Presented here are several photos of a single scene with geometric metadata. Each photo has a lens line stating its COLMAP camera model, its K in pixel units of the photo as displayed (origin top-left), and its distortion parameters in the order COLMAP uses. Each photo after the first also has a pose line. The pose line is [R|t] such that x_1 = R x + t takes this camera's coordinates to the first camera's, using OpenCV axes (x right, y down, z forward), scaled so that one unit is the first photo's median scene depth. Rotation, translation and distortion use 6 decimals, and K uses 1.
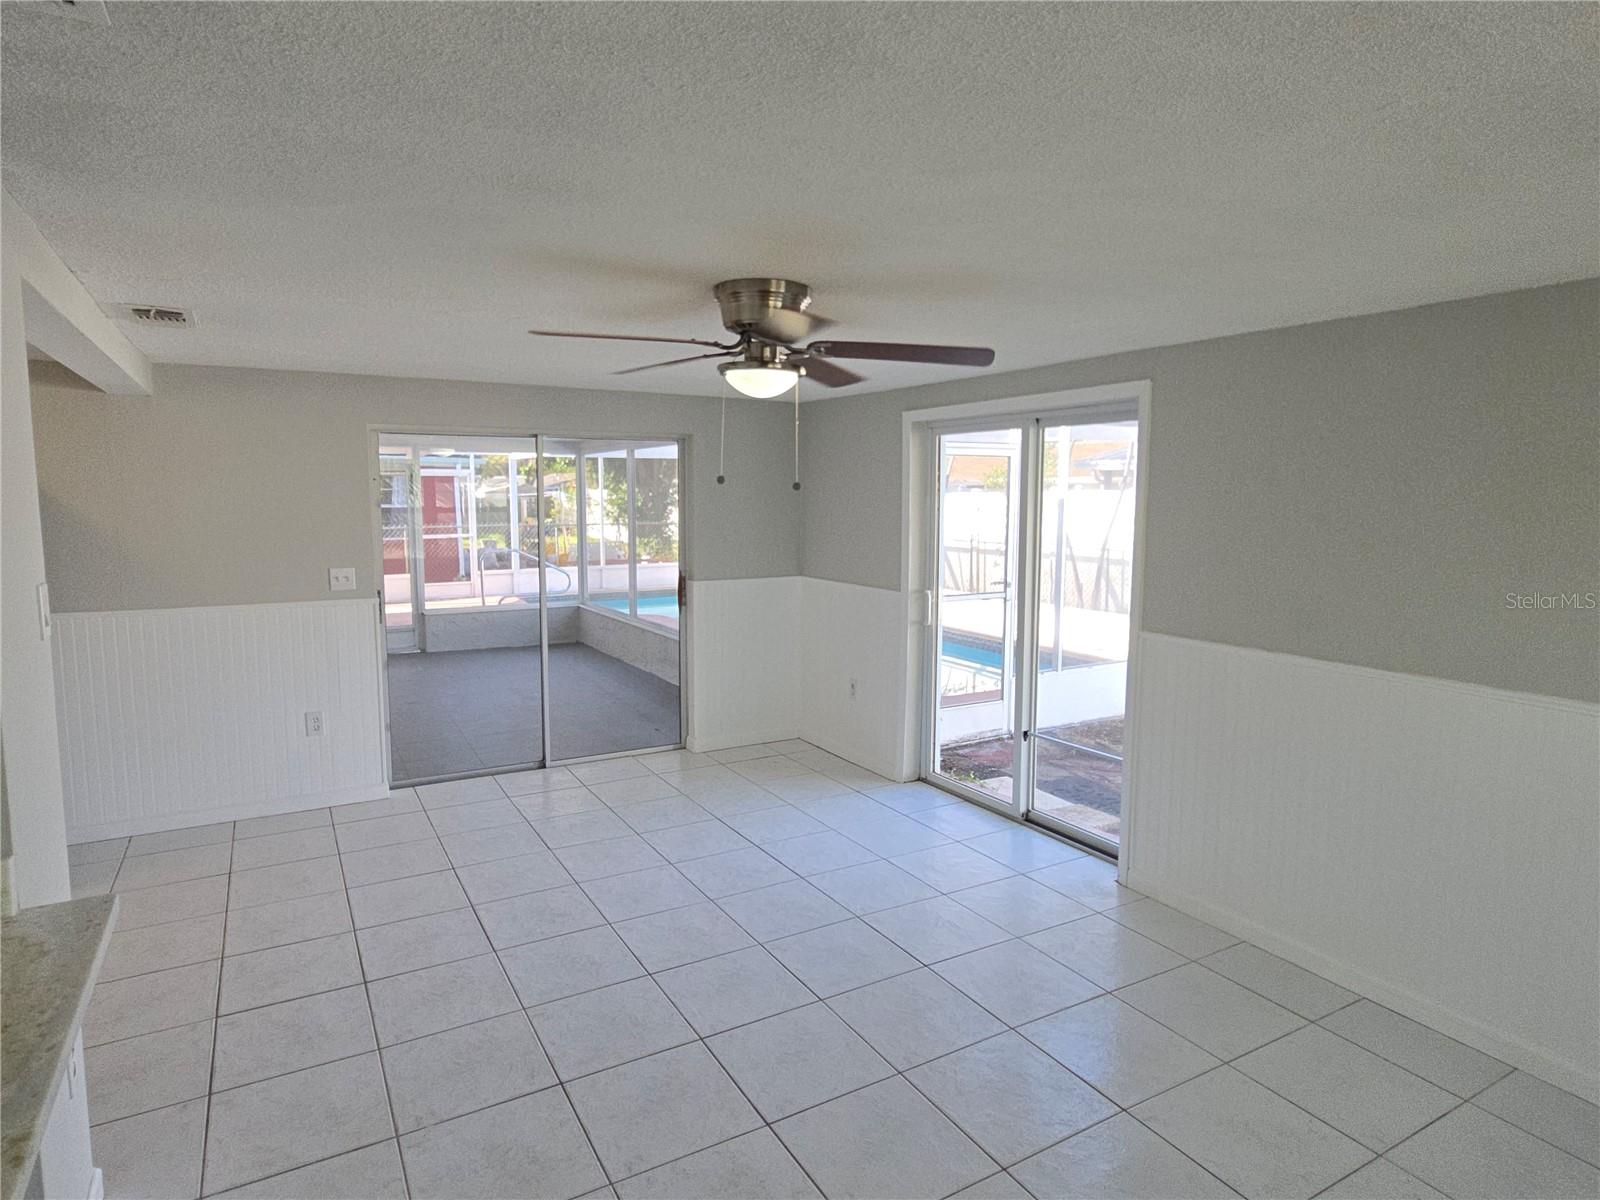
lens RADIAL K [[920.0, 0, 789.7], [0, 920.0, 594.4], [0, 0, 1]] dist [0.001386, 0.003000]
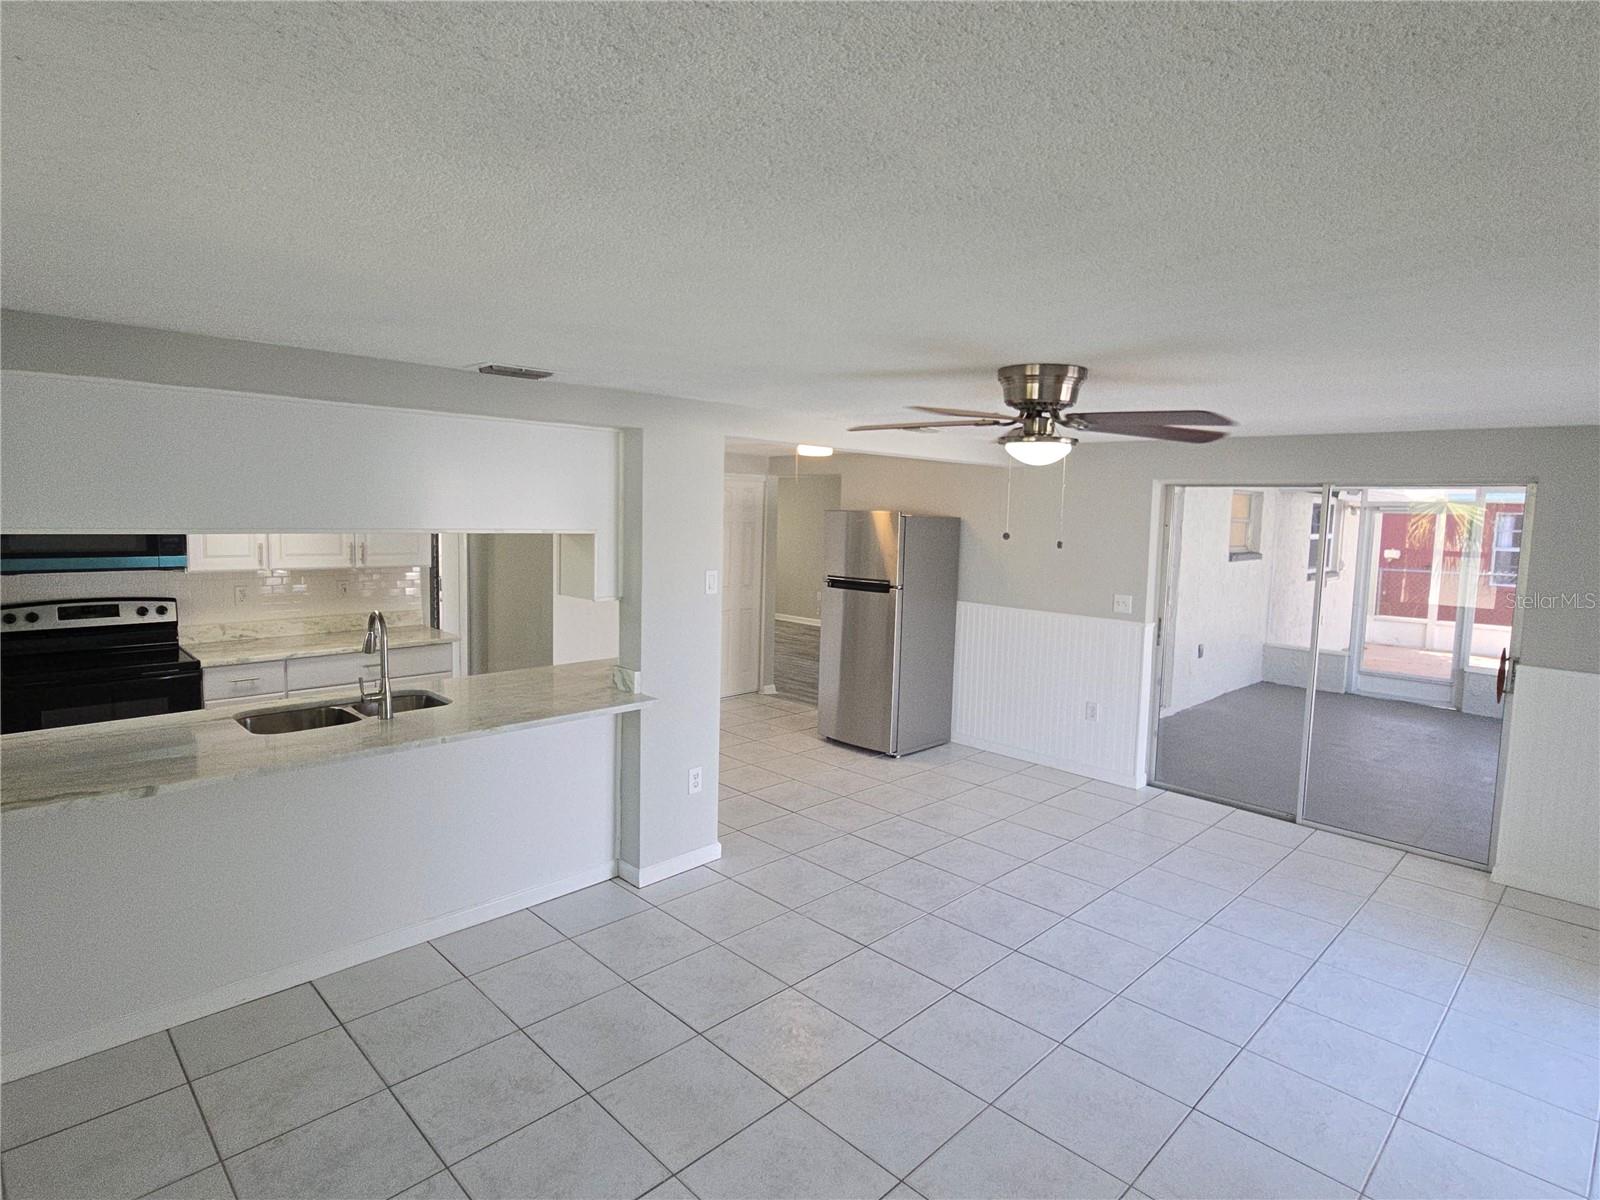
lens RADIAL K [[880.2, 0, 799.7], [0, 880.2, 589.8], [0, 0, 1]] dist [0.000956, 0.000727]
pose [[0.261919, 0.099267, -0.959971, 0.512039], [-0.134663, 0.988724, 0.065499, -0.050644], [0.955649, 0.112117, 0.272333, 0.236734]]
